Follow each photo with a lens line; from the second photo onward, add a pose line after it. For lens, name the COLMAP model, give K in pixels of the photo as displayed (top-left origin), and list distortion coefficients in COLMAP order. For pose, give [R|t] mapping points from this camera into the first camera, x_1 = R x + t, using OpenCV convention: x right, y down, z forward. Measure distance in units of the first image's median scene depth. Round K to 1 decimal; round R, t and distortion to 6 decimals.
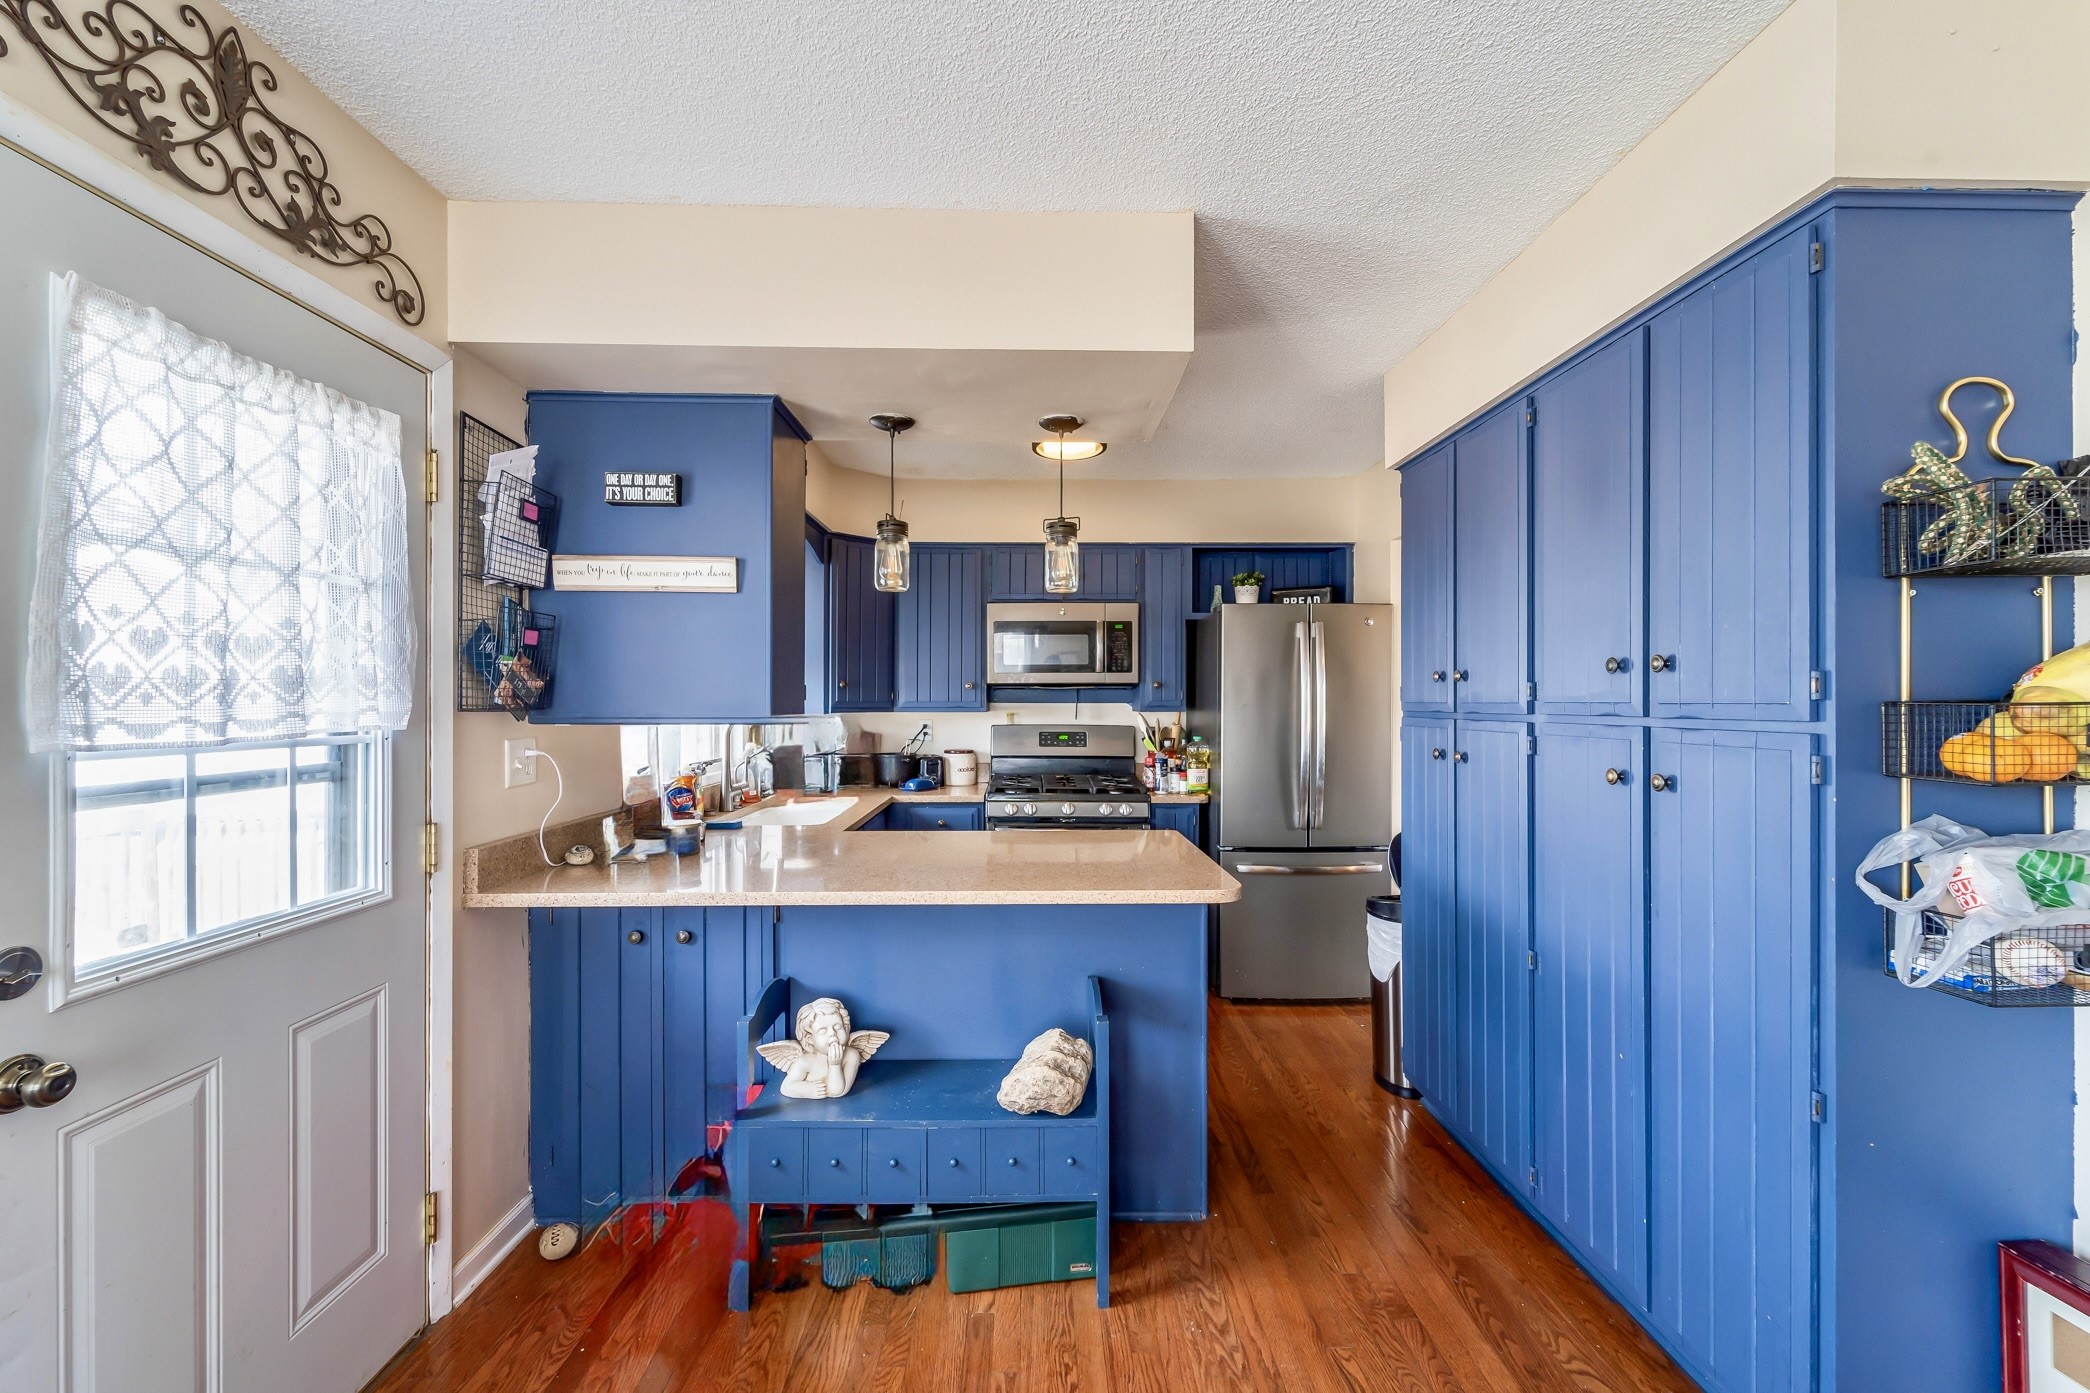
lens RADIAL K [[860.7, 0, 1044.9], [0, 860.7, 704.7], [0, 0, 1]] dist [0.001984, -0.000649]
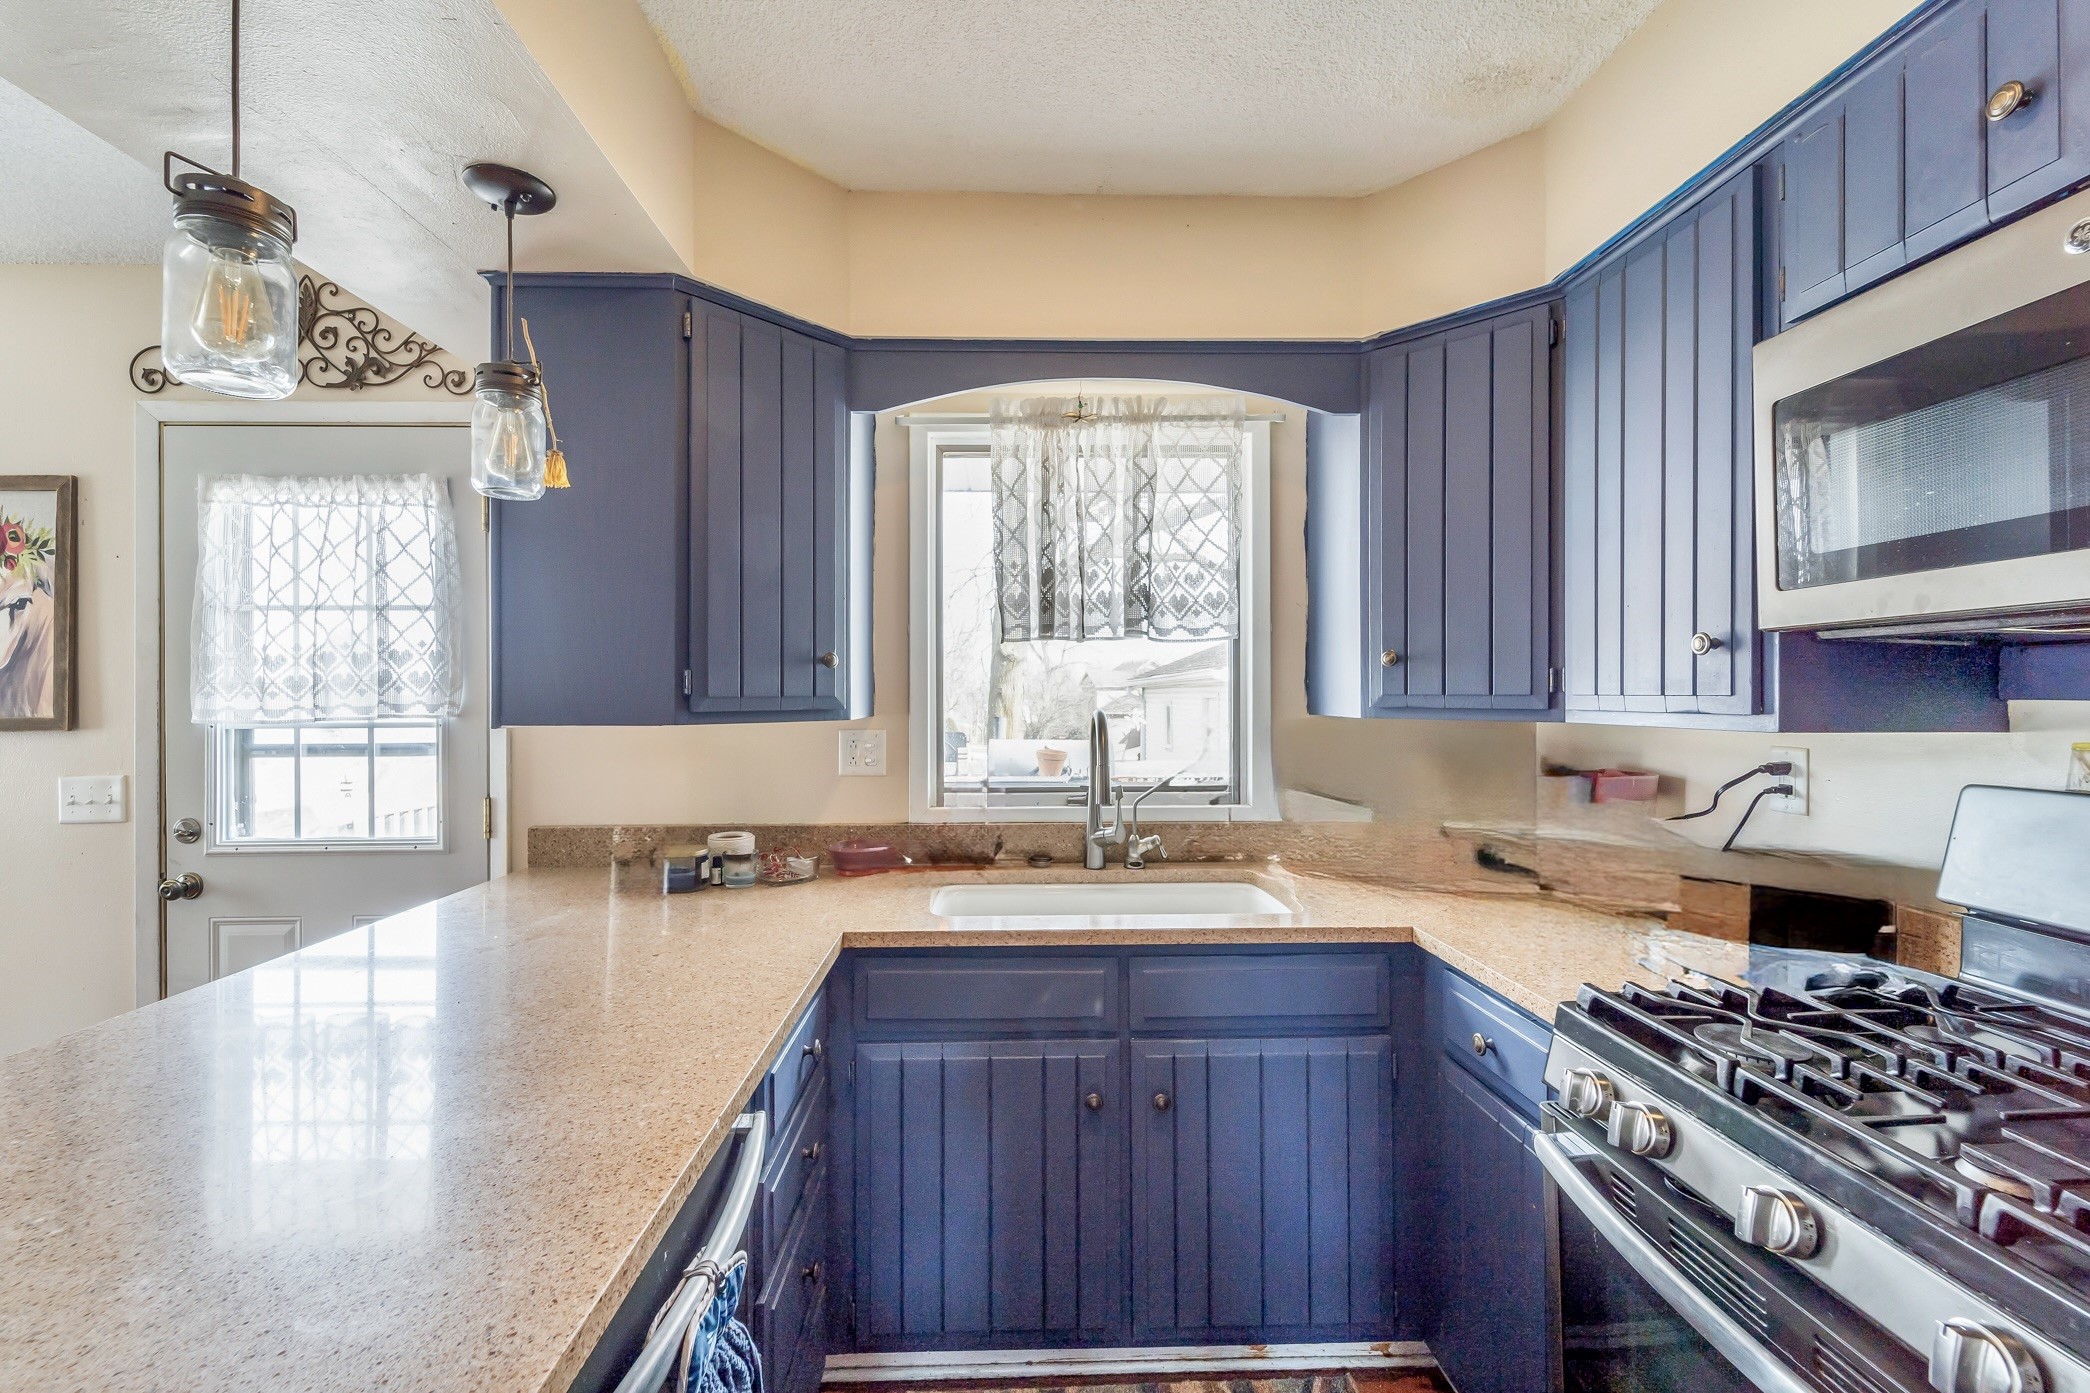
lens RADIAL K [[860.7, 0, 1044.9], [0, 860.7, 704.7], [0, 0, 1]] dist [0.001984, -0.000649]
pose [[0.010276, 0.007214, -0.999921, 0.554036], [-0.002588, 0.999971, 0.007188, -0.004222], [0.999944, 0.002514, 0.010294, 1.944424]]
